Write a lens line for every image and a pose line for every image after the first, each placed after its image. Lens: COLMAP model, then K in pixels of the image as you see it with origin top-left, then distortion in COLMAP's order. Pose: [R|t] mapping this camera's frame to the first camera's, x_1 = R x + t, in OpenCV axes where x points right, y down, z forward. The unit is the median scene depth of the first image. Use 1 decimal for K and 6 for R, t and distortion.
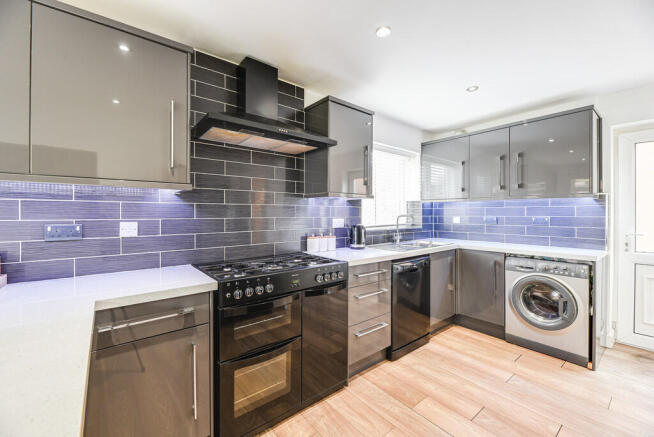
lens RADIAL K [[269.2, 0, 322.7], [0, 269.2, 214.7], [0, 0, 1]] dist [-0.002429, -0.000092]
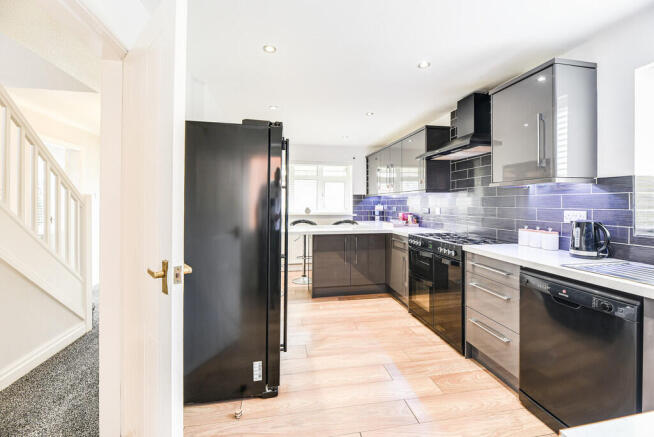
lens RADIAL K [[276.0, 0, 330.4], [0, 276.0, 202.4], [0, 0, 1]] dist [-0.004018, -0.000821]
pose [[-0.459897, -0.004716, -0.887960, 1.075389], [-0.006344, 0.999978, -0.002025, -0.002781], [0.887950, 0.004702, -0.459917, 0.804019]]
